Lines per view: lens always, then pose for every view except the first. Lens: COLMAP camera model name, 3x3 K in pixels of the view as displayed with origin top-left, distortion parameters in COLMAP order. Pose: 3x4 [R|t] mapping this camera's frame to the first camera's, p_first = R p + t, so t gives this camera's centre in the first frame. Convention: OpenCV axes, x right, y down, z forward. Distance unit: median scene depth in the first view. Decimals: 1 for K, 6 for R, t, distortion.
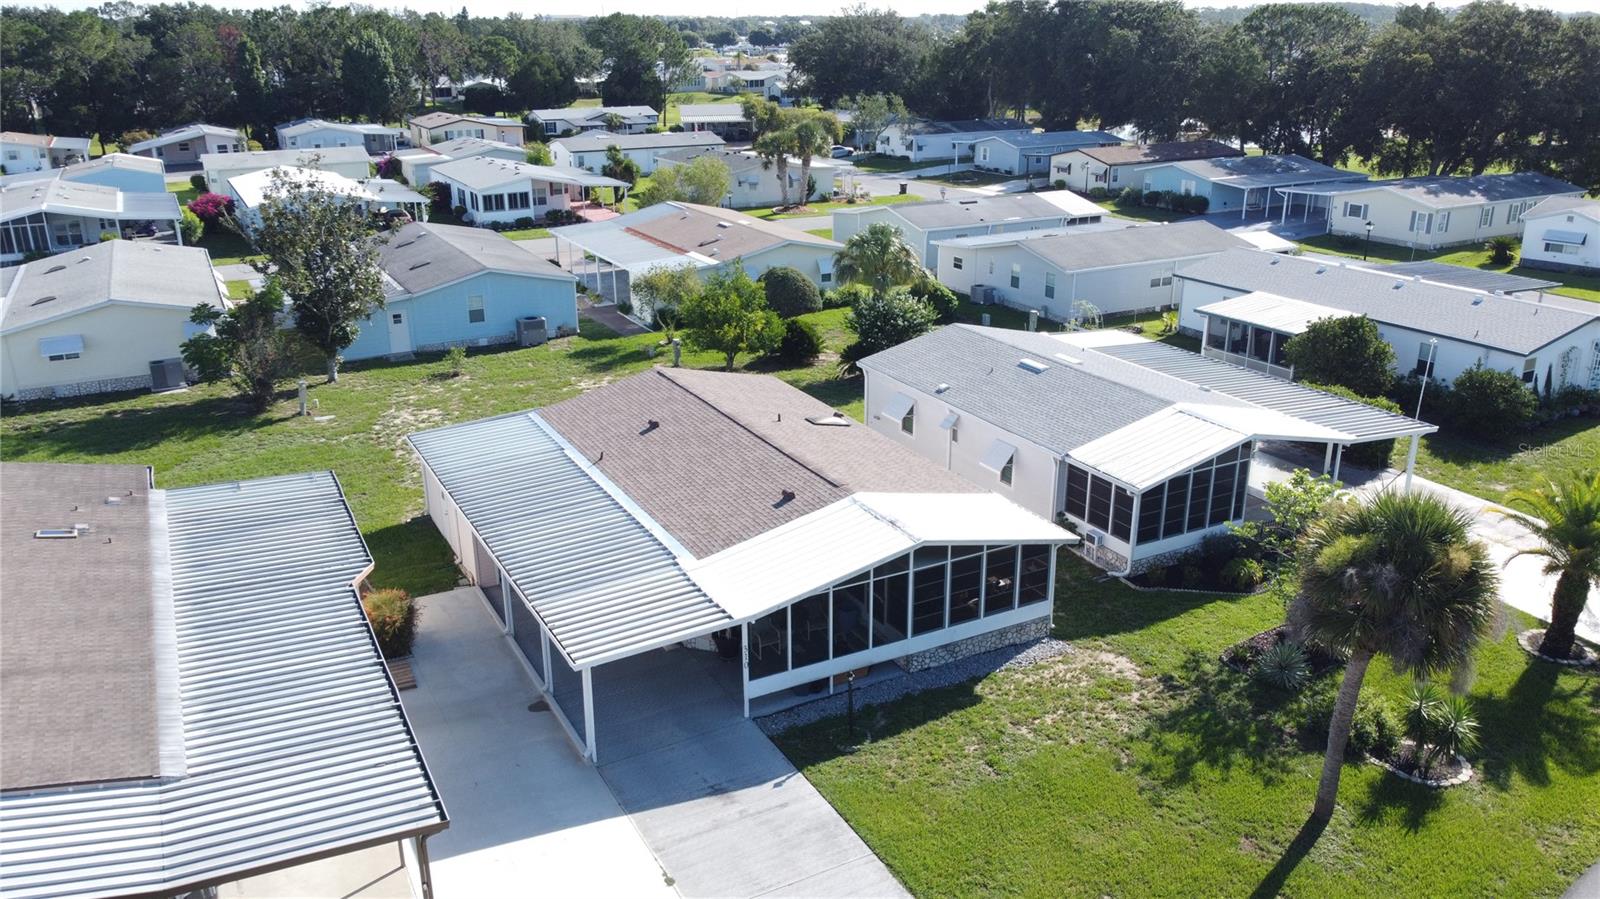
lens RADIAL K [[1209.8, 0, 802.8], [0, 1209.8, 449.6], [0, 0, 1]] dist [0.008587, -0.025224]
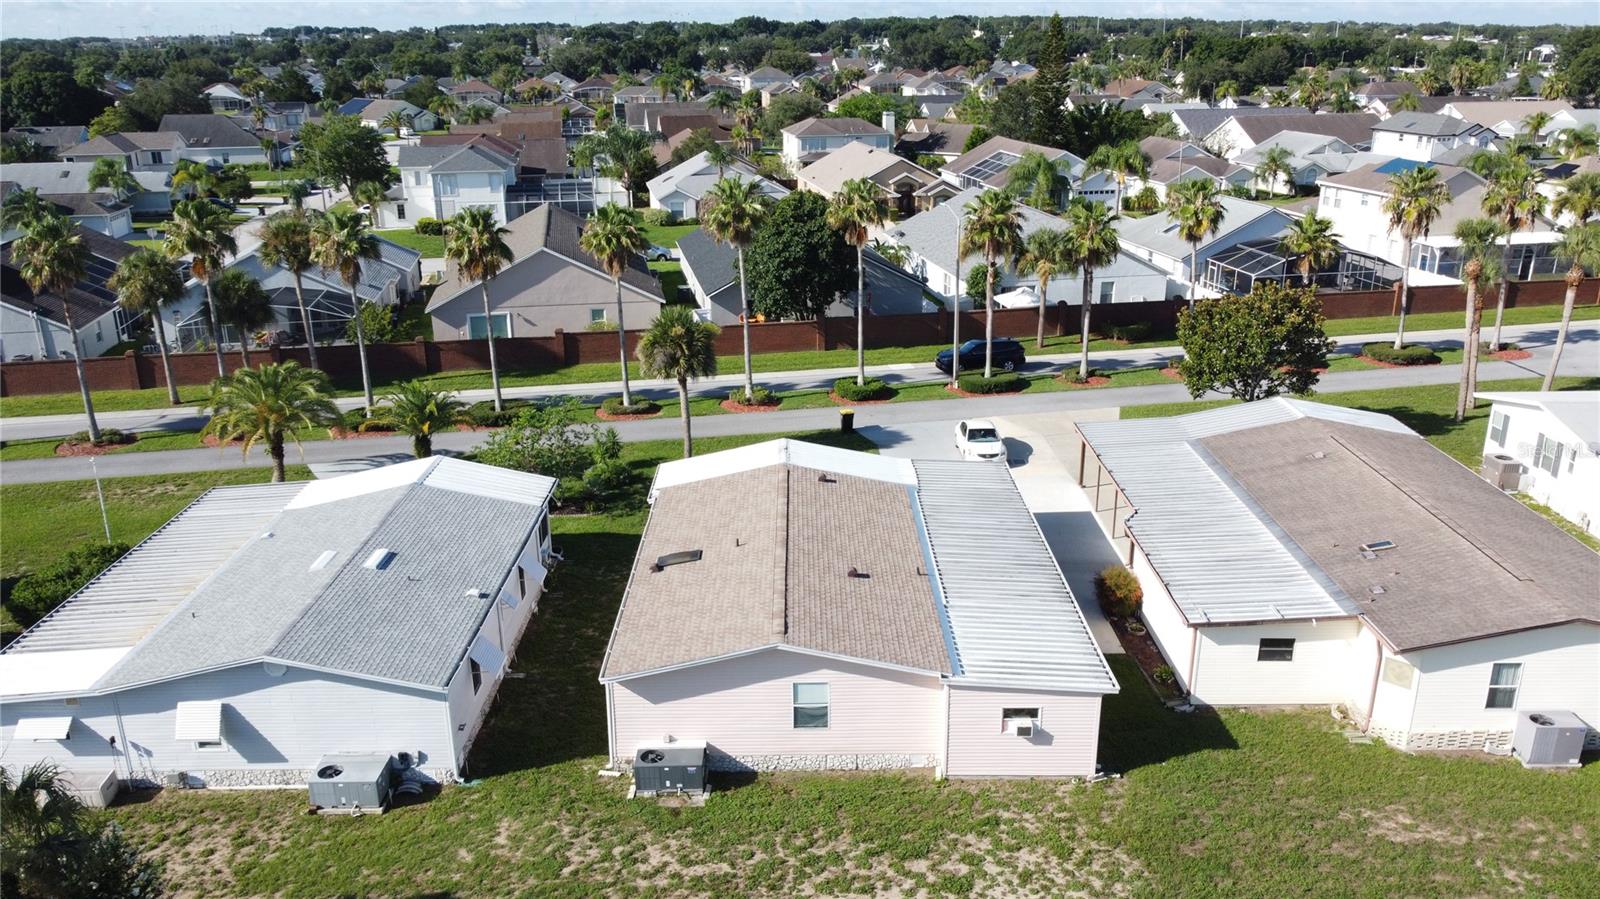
lens RADIAL K [[1209.8, 0, 800.4], [0, 1209.8, 458.4], [0, 0, 1]] dist [0.008587, -0.025224]
pose [[-0.881752, -0.141827, 0.449887, -0.357813], [0.170730, 0.793118, 0.584650, -0.464632], [-0.439733, 0.592326, -0.675119, 1.147427]]
